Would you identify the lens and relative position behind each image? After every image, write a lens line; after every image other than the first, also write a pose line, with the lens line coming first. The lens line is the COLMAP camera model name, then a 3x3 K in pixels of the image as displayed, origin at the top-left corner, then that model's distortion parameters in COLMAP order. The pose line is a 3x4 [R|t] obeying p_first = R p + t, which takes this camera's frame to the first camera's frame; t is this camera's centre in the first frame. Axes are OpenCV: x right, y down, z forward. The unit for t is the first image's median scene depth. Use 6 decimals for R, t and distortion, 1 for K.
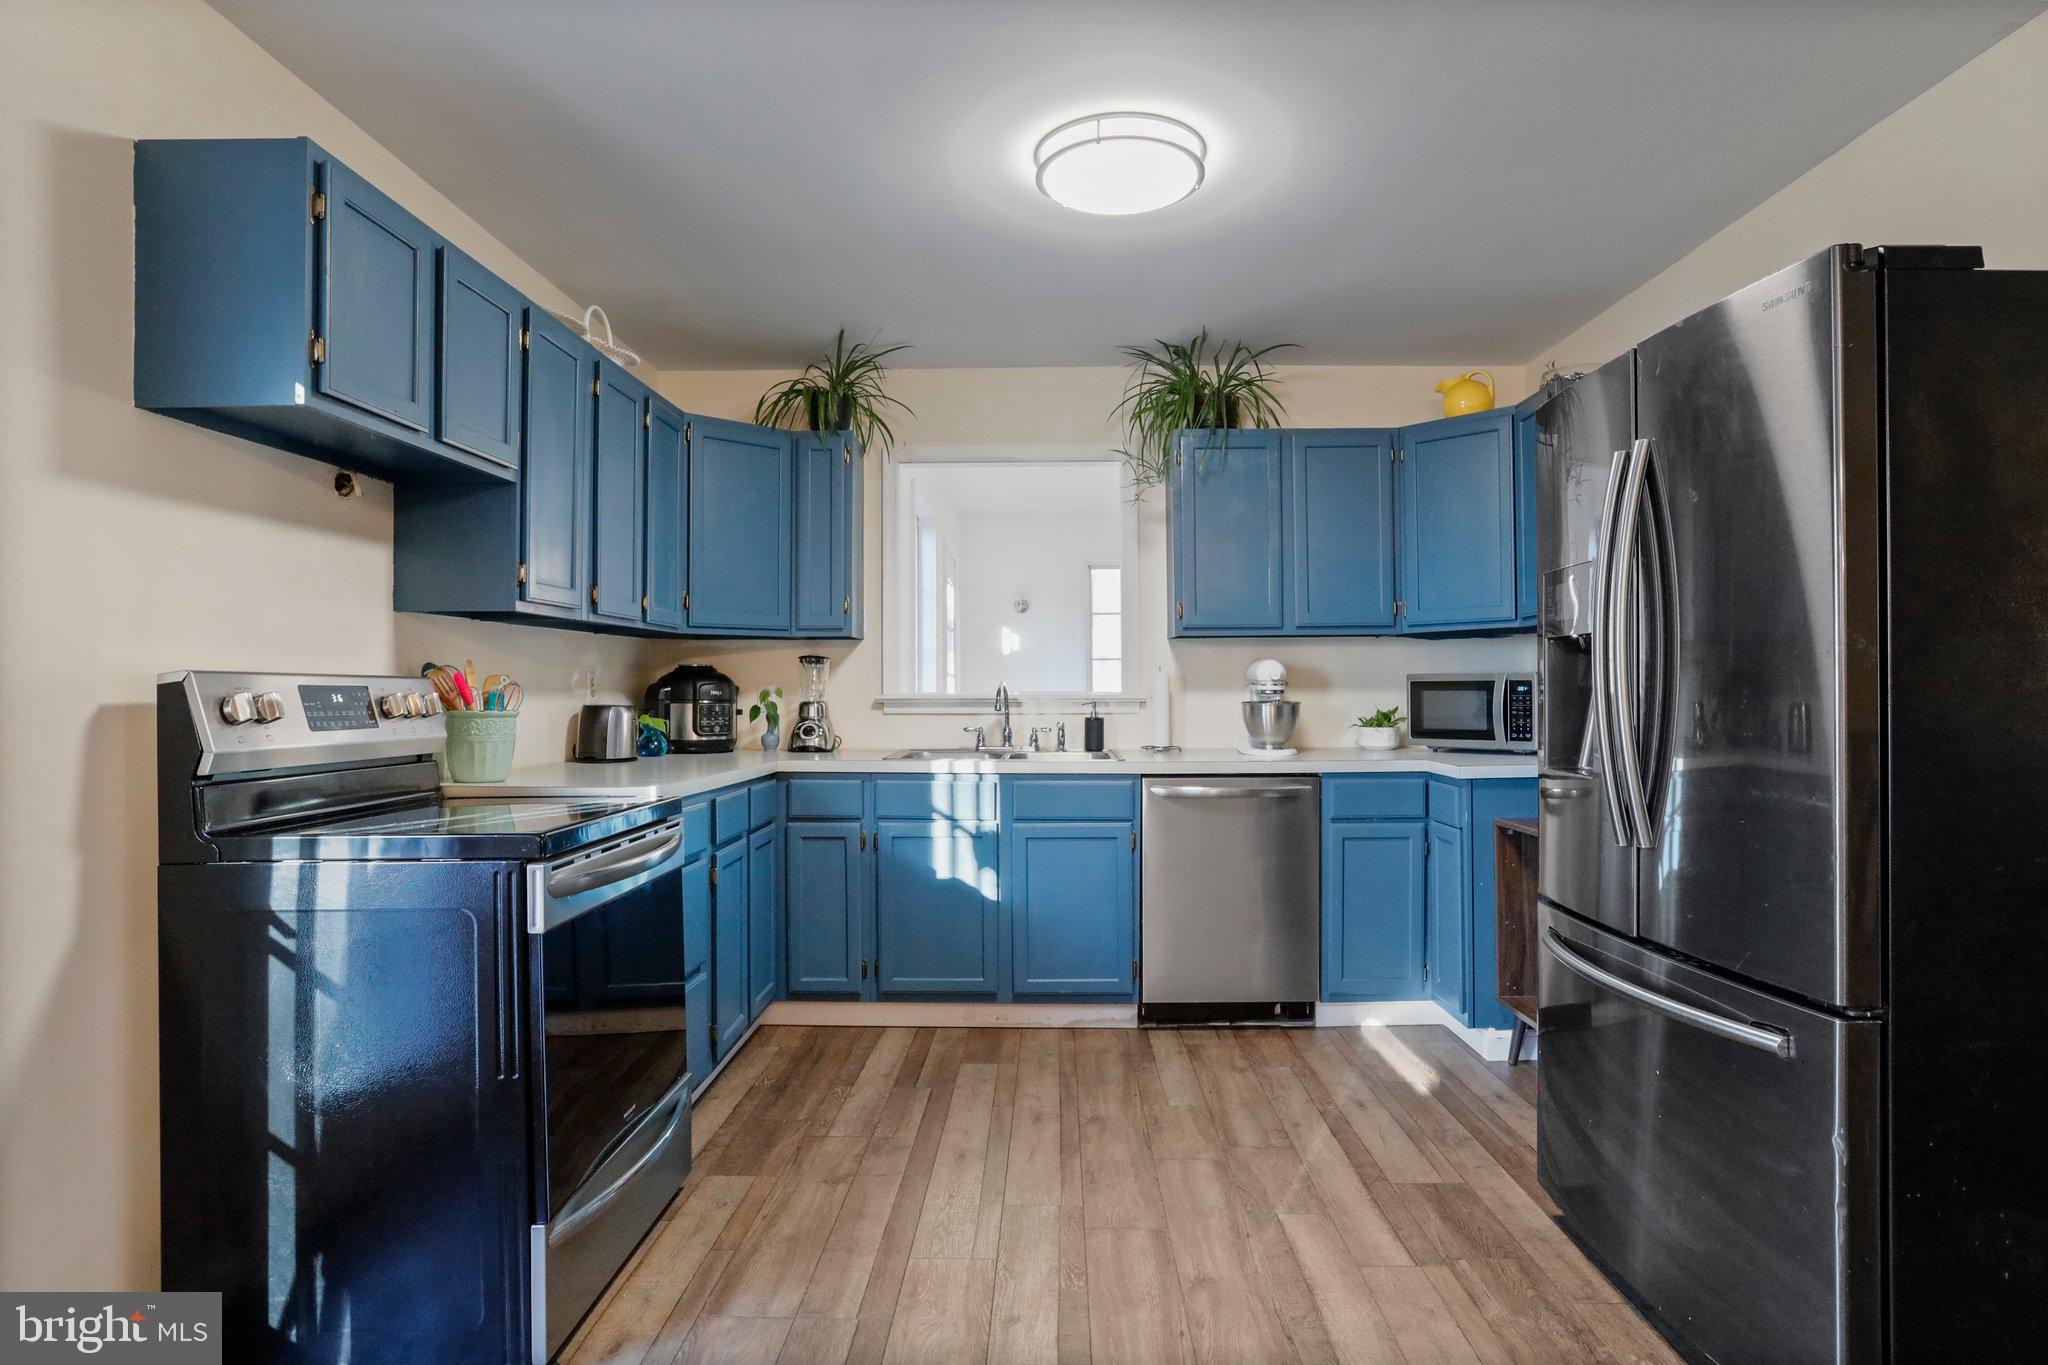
lens RADIAL K [[1137.0, 0, 1046.3], [0, 1137.0, 684.3], [0, 0, 1]] dist [-0.037033, 0.017338]
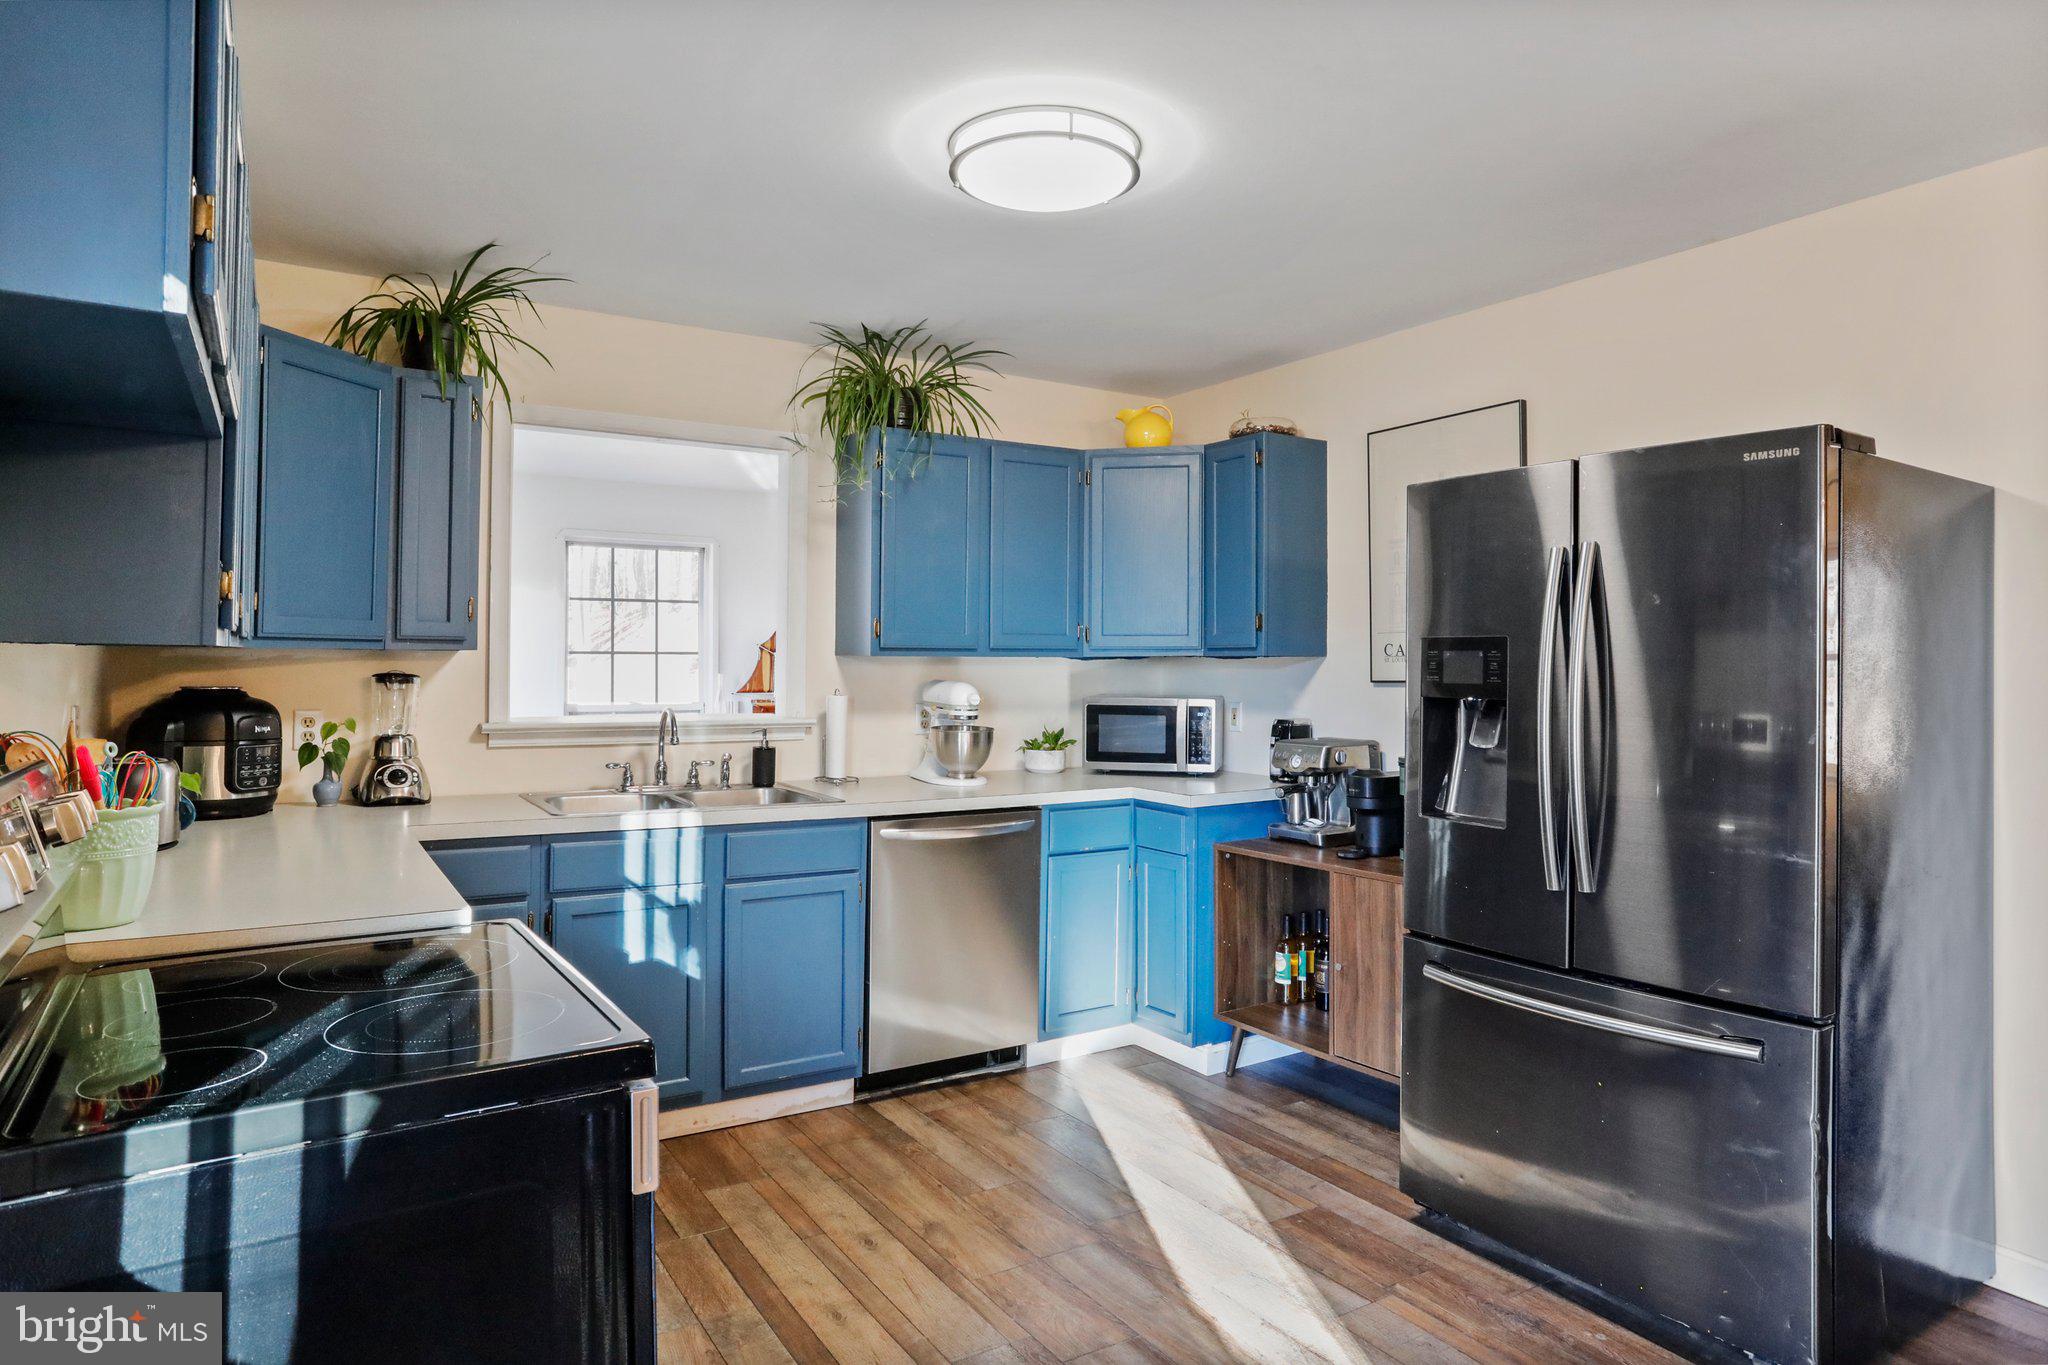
lens RADIAL K [[1196.8, 0, 1039.0], [0, 1196.8, 658.5], [0, 0, 1]] dist [-0.027195, 0.003879]
pose [[0.834851, 0.012050, 0.550343, -0.308854], [-0.014157, 0.999900, -0.000417, -0.043858], [-0.550293, -0.007443, 0.834938, 0.144399]]
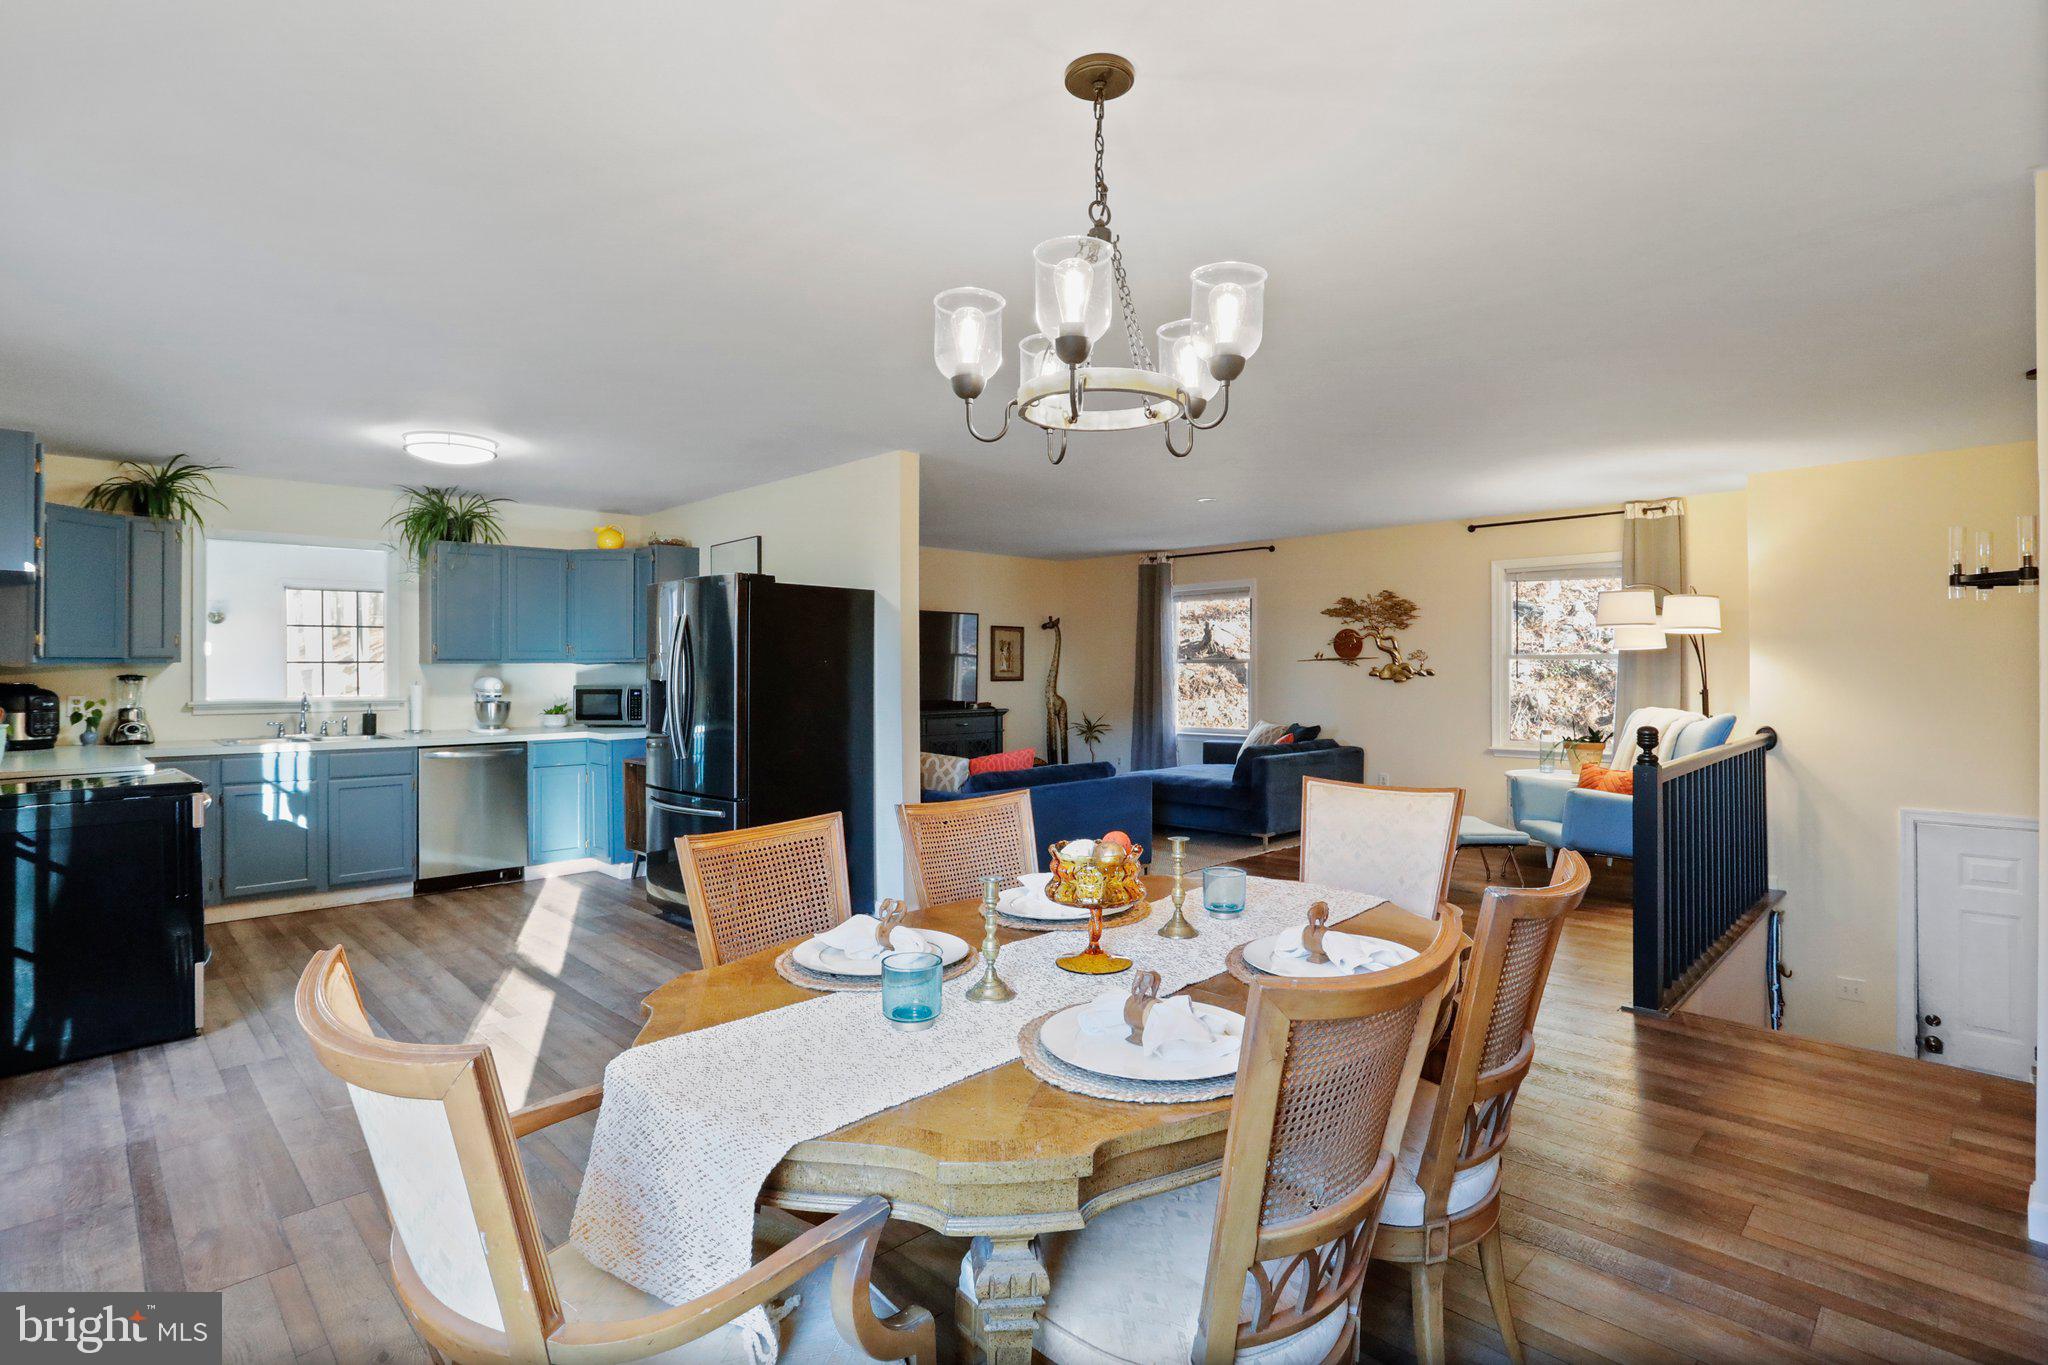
lens RADIAL K [[994.5, 0, 1024.4], [0, 994.5, 665.7], [0, 0, 1]] dist [-0.019709, 0.006936]
pose [[0.711212, 0.003232, 0.702970, -0.300998], [-0.004666, 0.999989, 0.000124, -0.045655], [-0.702962, -0.003369, 0.711219, -0.675276]]
